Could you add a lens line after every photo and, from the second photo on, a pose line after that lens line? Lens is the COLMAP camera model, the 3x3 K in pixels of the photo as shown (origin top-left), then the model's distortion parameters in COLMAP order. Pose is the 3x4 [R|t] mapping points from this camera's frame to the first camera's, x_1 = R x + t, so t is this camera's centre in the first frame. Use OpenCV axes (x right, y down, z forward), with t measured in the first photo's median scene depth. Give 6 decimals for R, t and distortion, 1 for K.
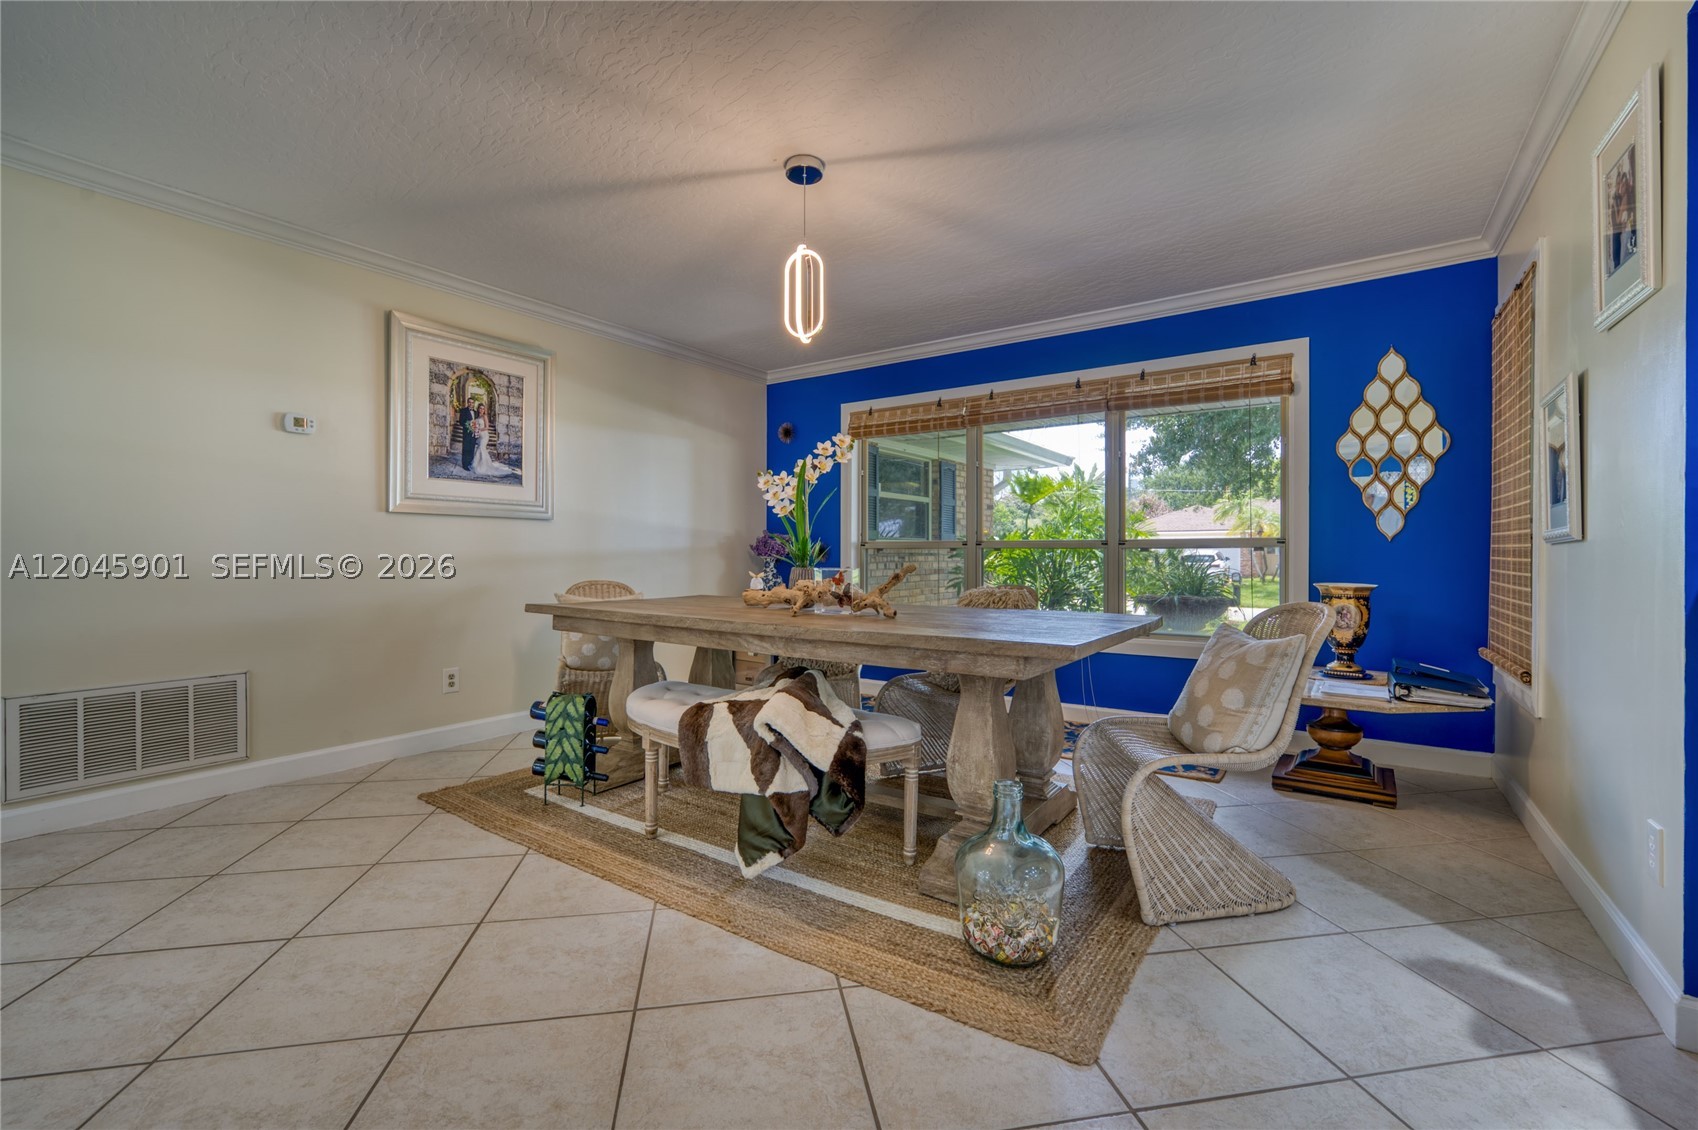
lens RADIAL K [[721.6, 0, 849.0], [0, 721.6, 565.0], [0, 0, 1]] dist [-0.000525, 0.000222]
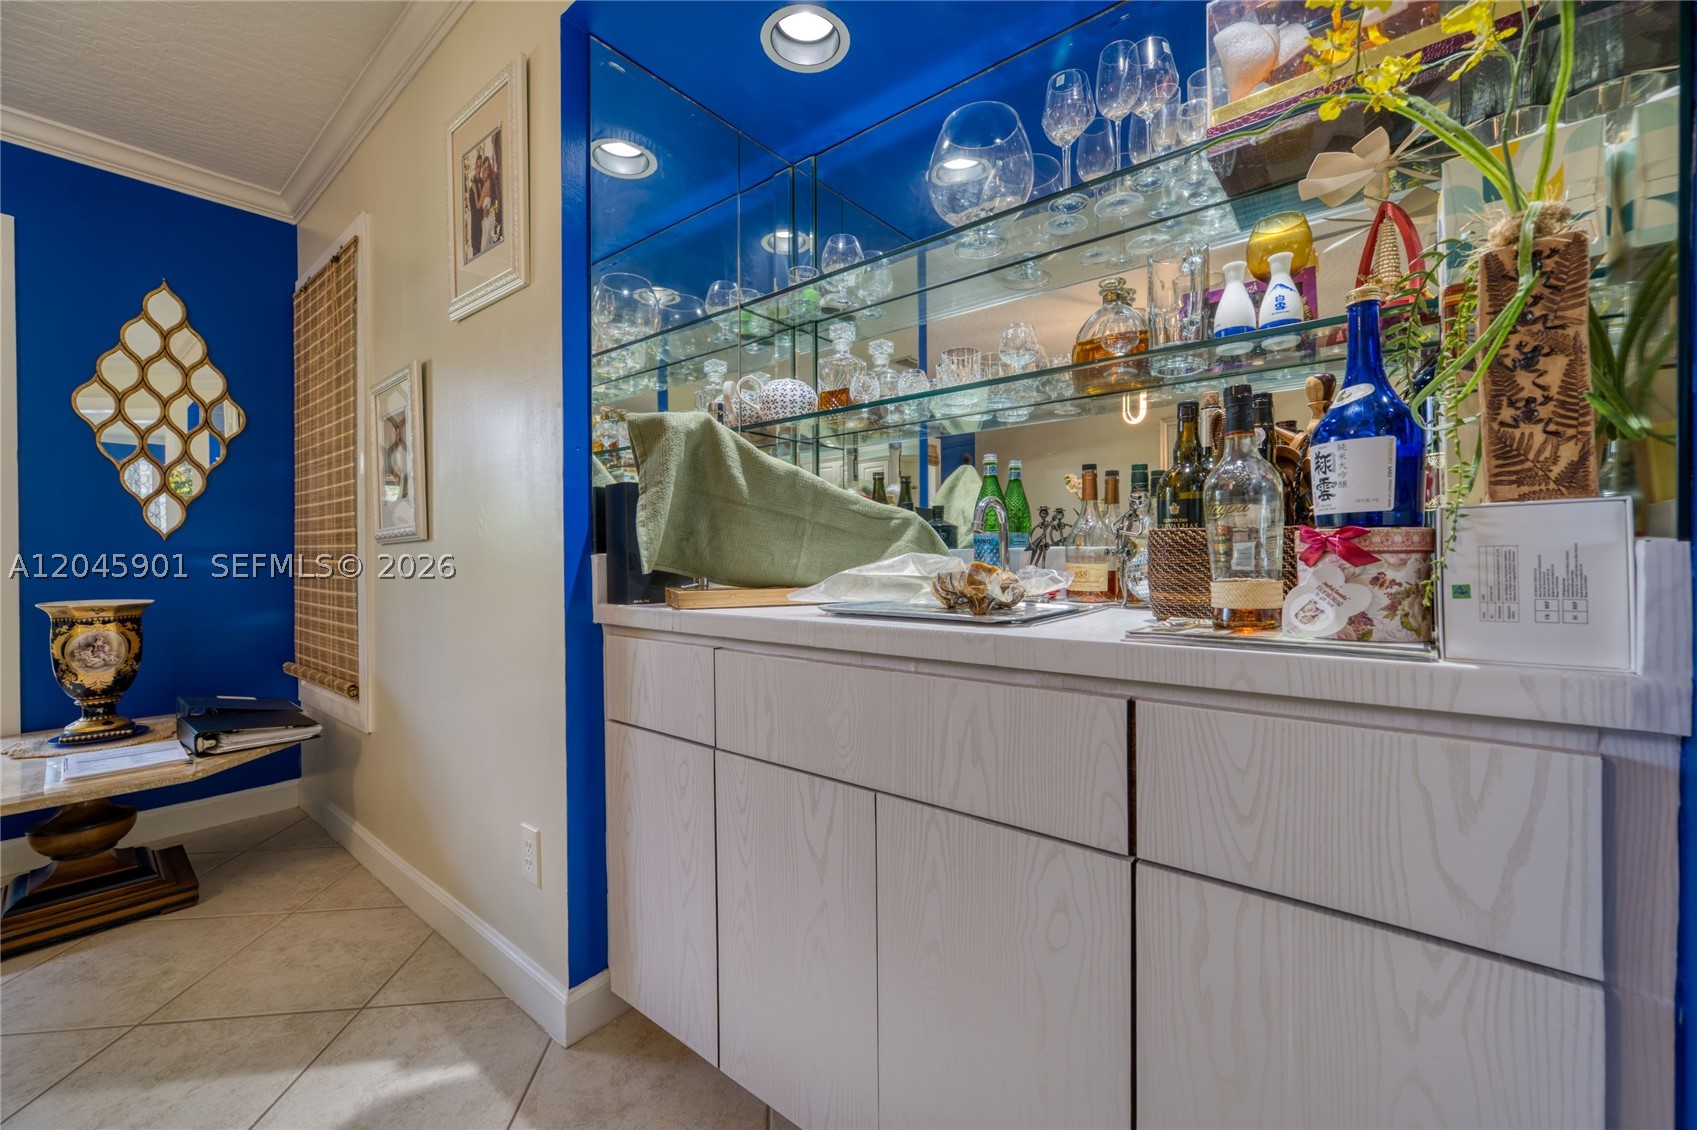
lens RADIAL K [[674.4, 0, 853.1], [0, 674.4, 550.8], [0, 0, 1]] dist [-0.016692, 0.006425]
pose [[0.080711, 0.000857, 0.996737, 0.129269], [0.023600, 0.999718, -0.002771, -0.003062], [-0.996458, 0.023746, 0.080668, 0.259076]]
